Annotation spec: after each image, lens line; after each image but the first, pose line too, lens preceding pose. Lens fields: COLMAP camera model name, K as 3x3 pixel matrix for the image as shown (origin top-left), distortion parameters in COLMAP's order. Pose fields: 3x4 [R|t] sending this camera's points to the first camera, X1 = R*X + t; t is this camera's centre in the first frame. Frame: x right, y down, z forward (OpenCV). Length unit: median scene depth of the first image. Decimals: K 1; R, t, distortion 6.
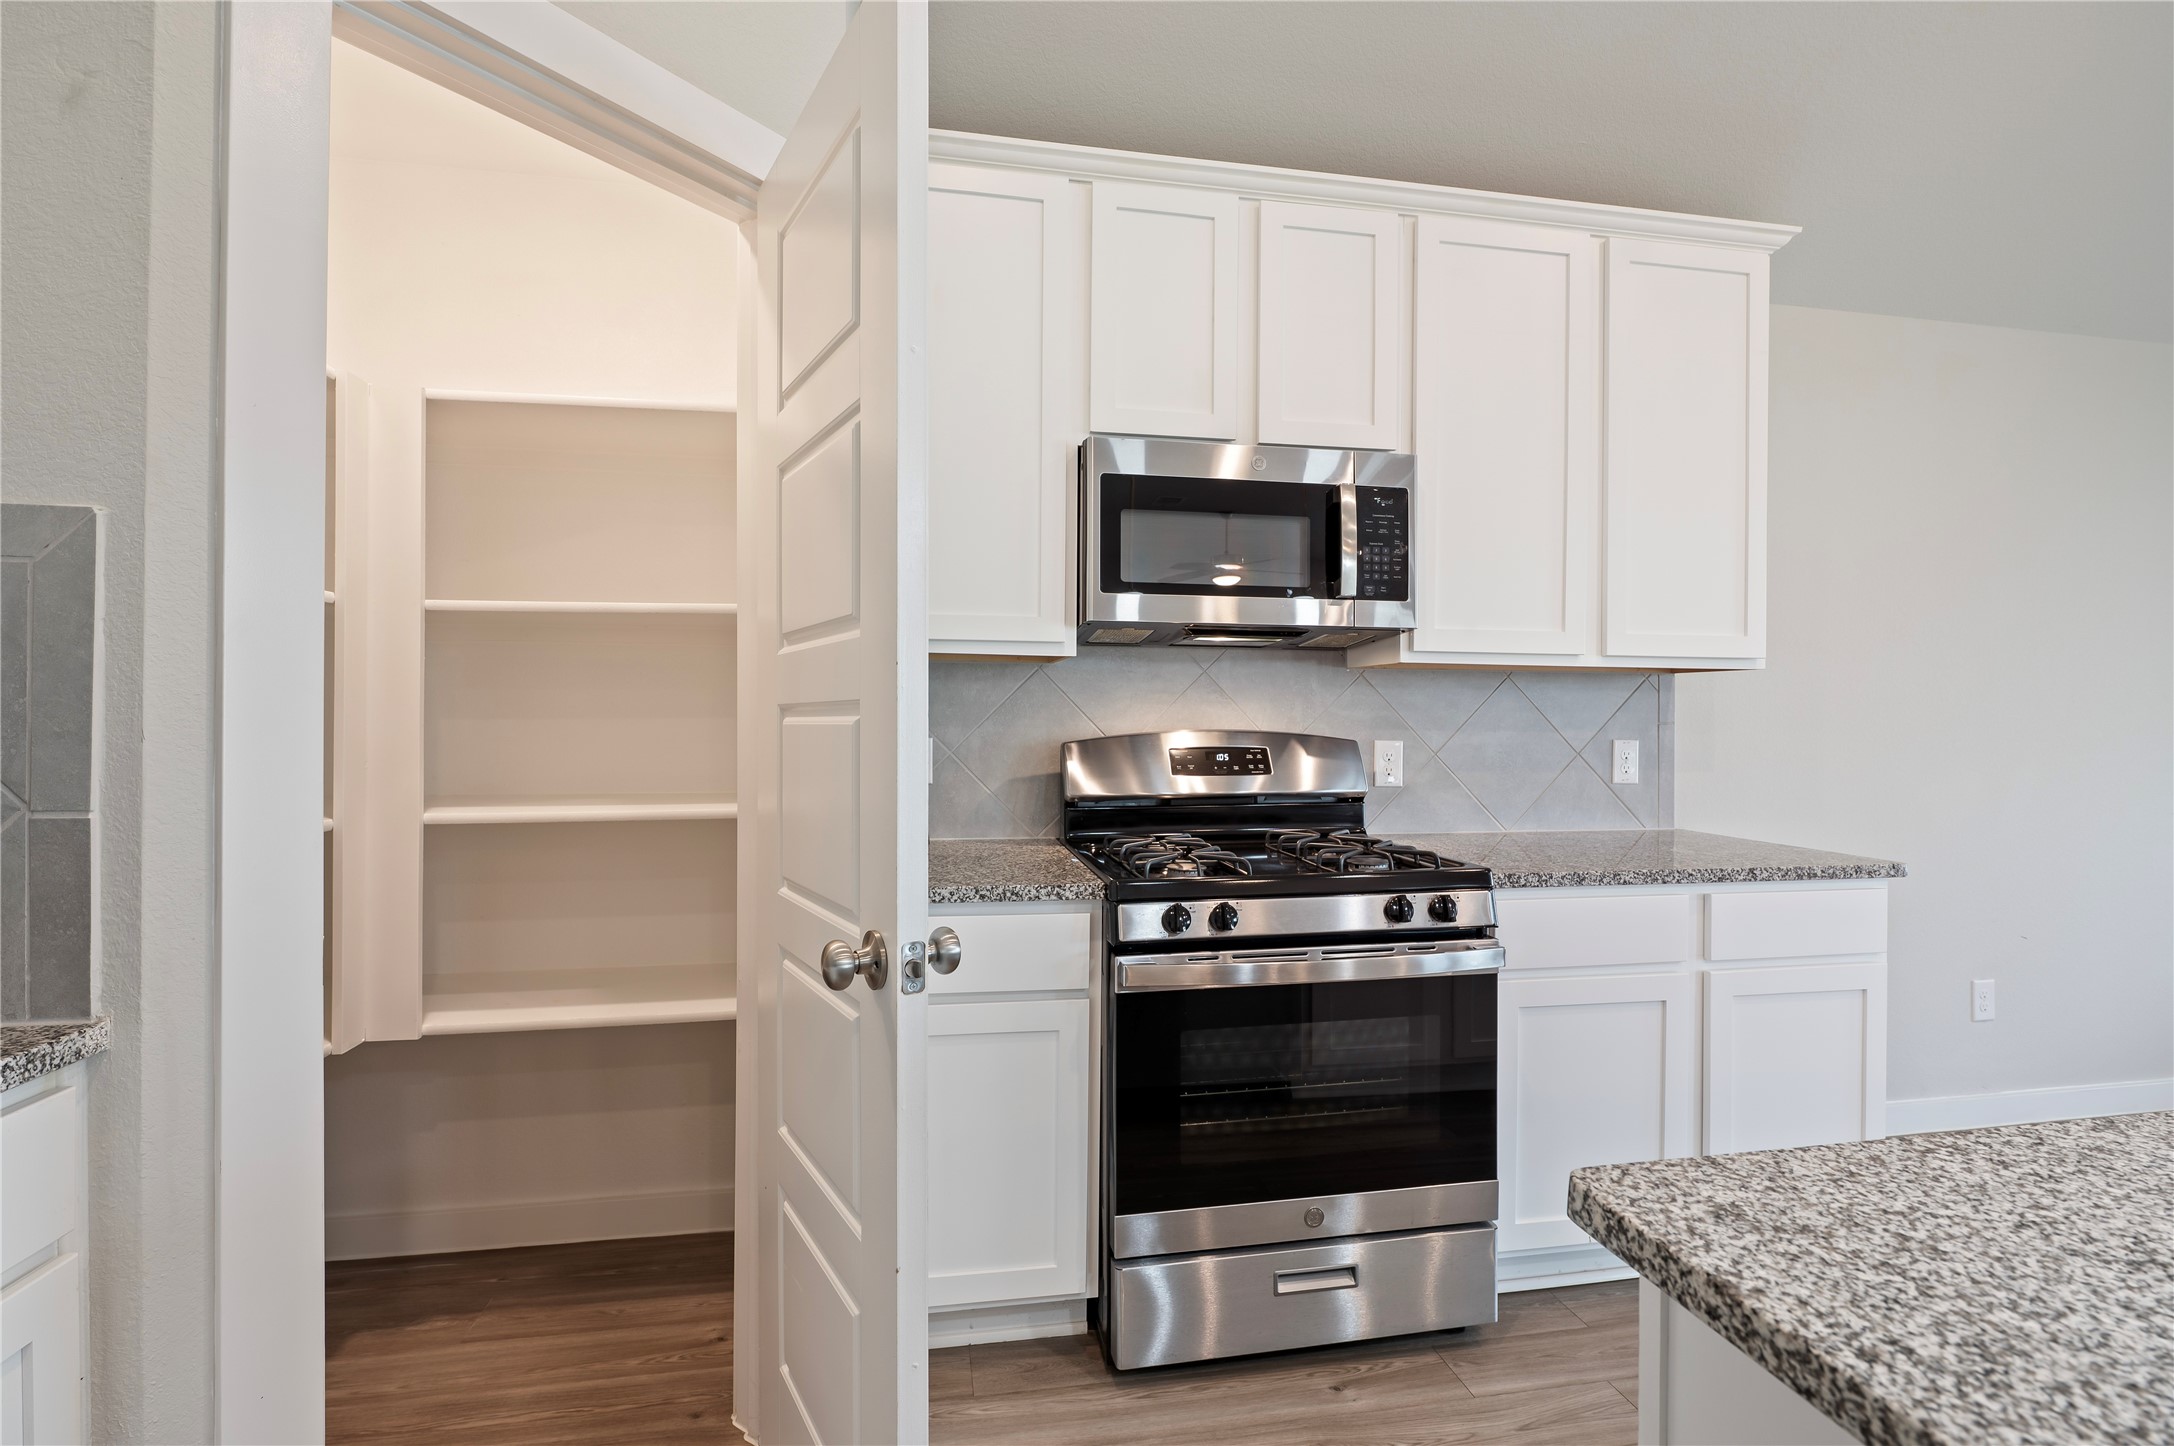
lens RADIAL K [[958.8, 0, 1082.2], [0, 958.8, 723.9], [0, 0, 1]] dist [-0.009166, 0.001632]
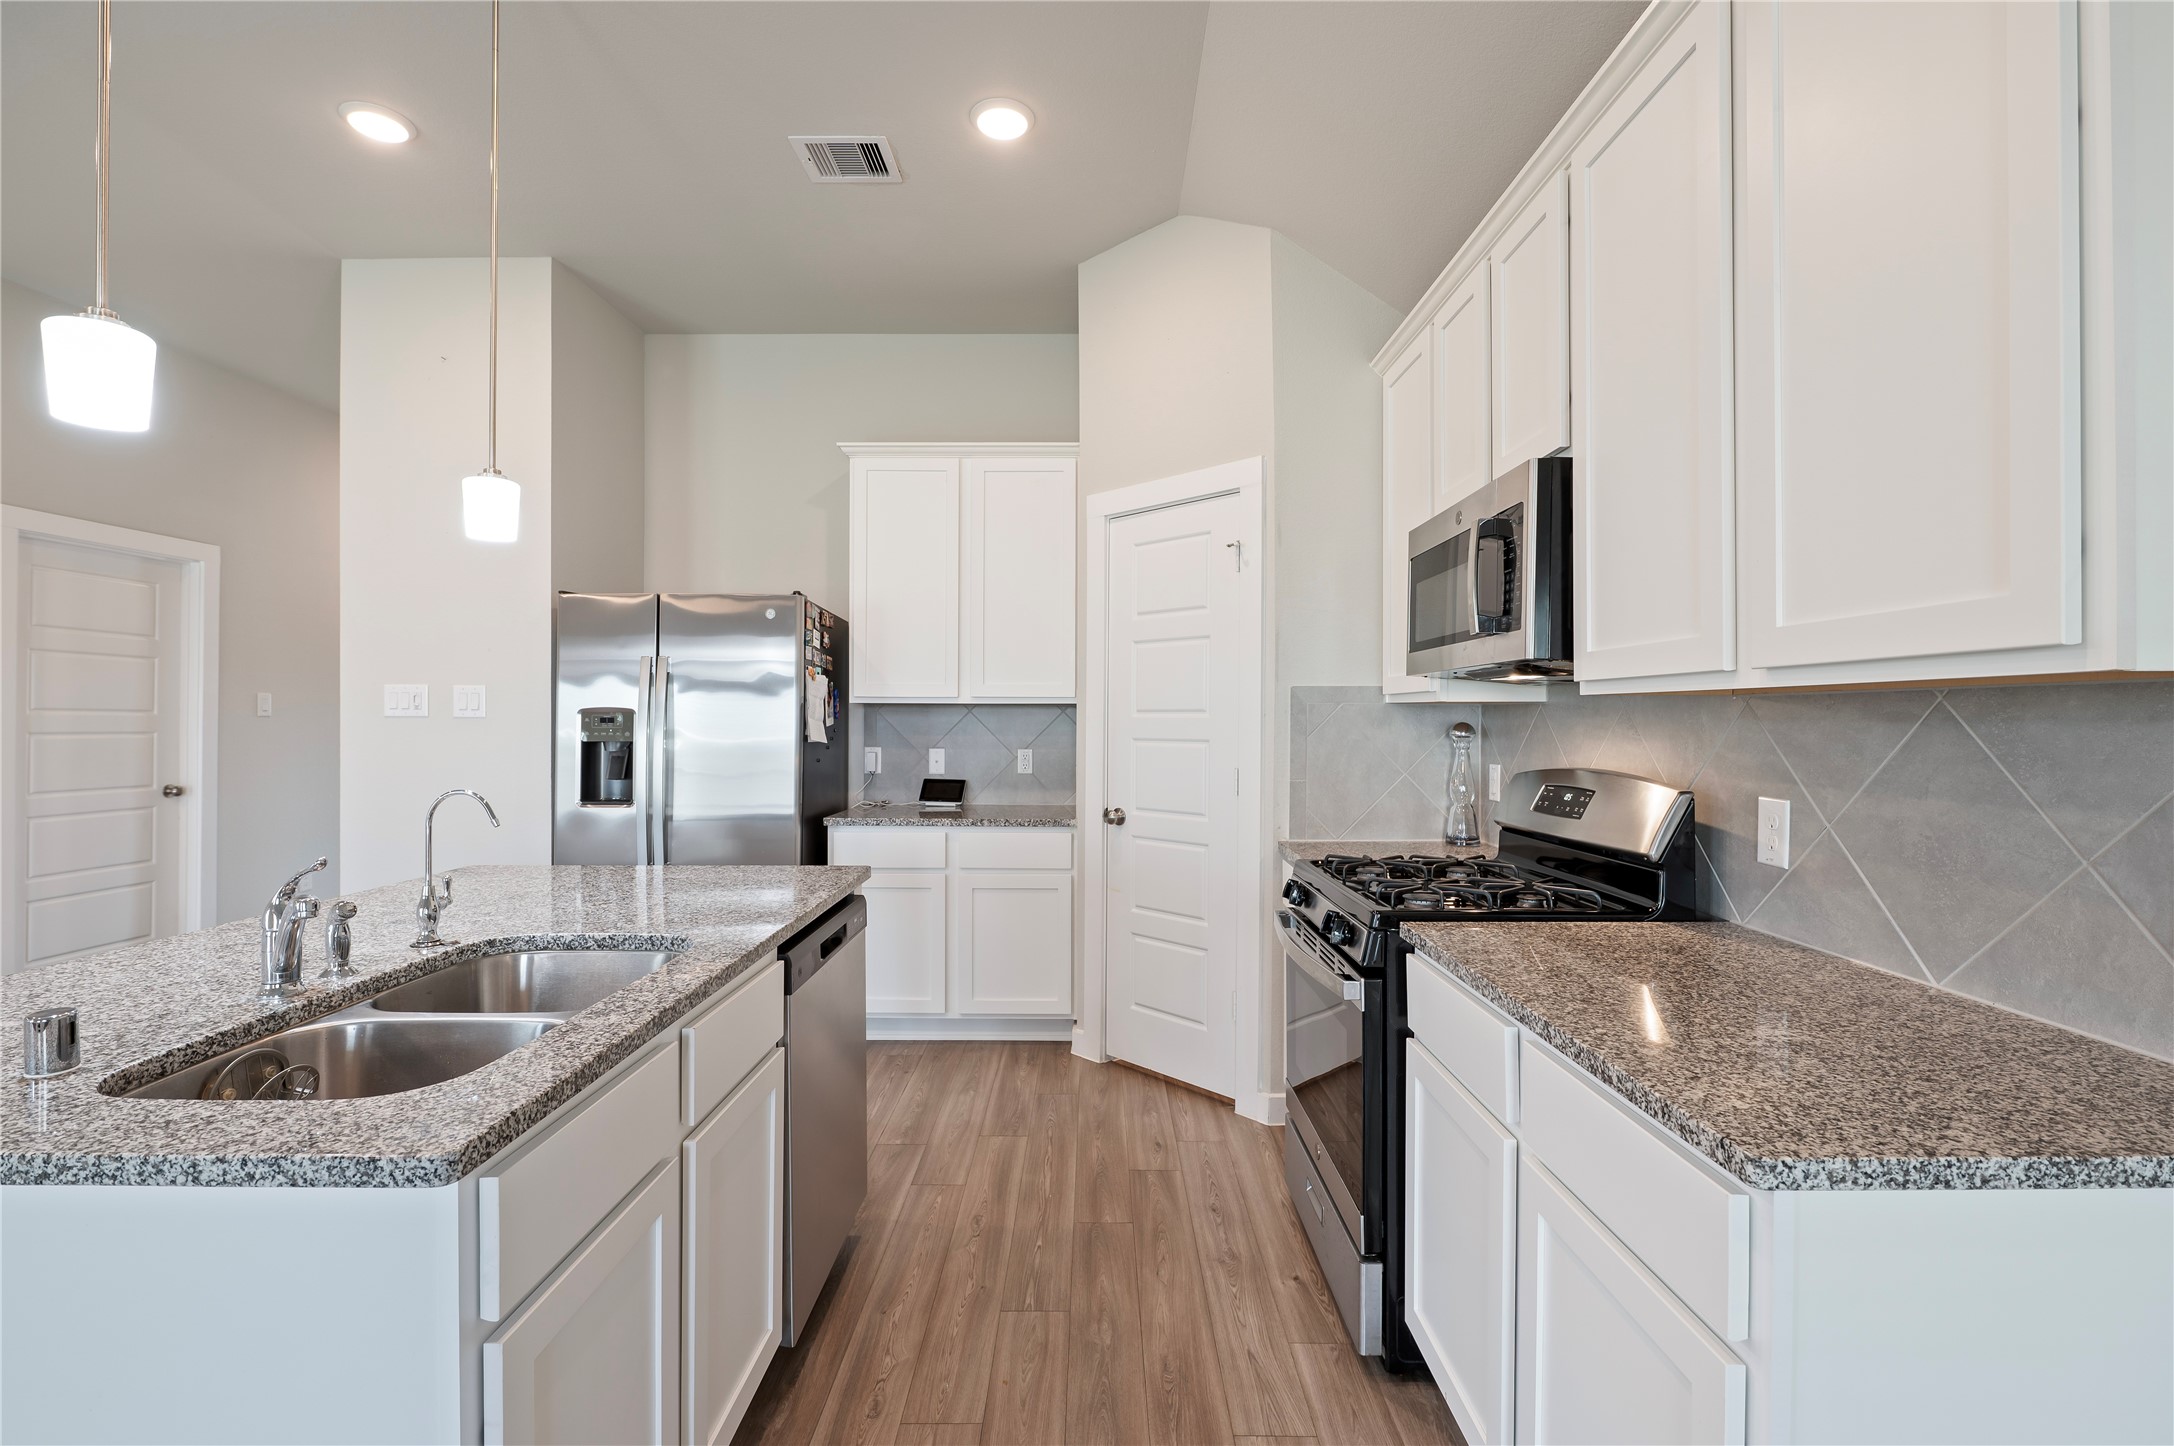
lens RADIAL K [[958.8, 0, 1085.6], [0, 958.8, 717.1], [0, 0, 1]] dist [-0.009166, 0.001632]
pose [[-0.172307, -0.009146, -0.985001, 1.248150], [-0.011369, 0.999909, -0.007295, -0.034807], [0.984978, 0.009942, -0.172395, 0.737617]]
